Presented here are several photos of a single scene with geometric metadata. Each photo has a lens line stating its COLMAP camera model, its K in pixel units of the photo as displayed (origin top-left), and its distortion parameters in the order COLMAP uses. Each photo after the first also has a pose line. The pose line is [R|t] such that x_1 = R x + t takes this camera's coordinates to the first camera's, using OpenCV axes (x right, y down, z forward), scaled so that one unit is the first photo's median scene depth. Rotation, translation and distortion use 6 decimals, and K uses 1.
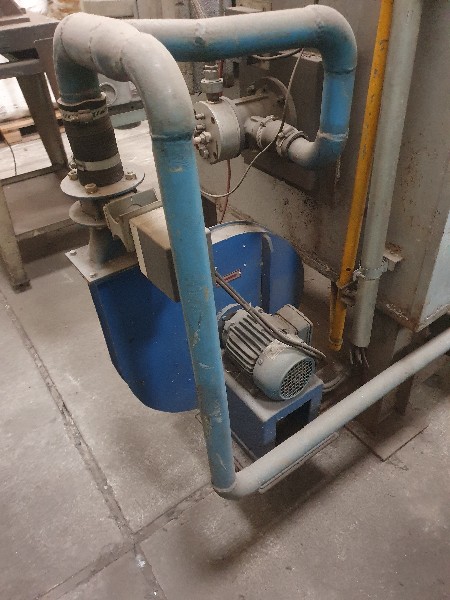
lens RADIAL K [[460.3, 0, 223.6], [0, 460.3, 291.3], [0, 0, 1]] dist [0.060486, -0.107836]
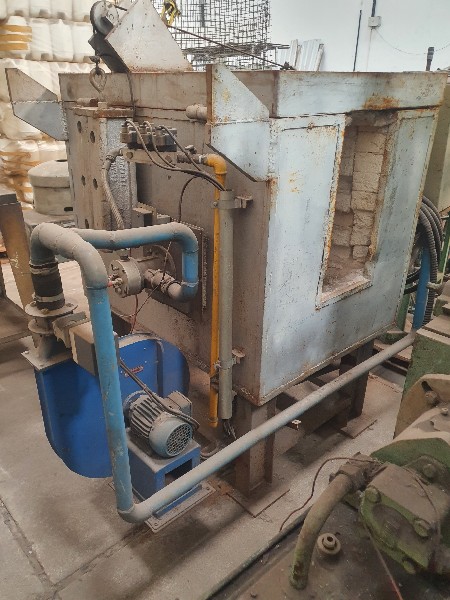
lens RADIAL K [[460.3, 0, 223.6], [0, 460.3, 291.3], [0, 0, 1]] dist [0.060486, -0.107836]
pose [[0.987722, 0.010328, 0.155877, 0.065647], [0.031184, 0.964695, -0.261515, 0.124475], [-0.153075, 0.263165, 0.952529, -0.535505]]
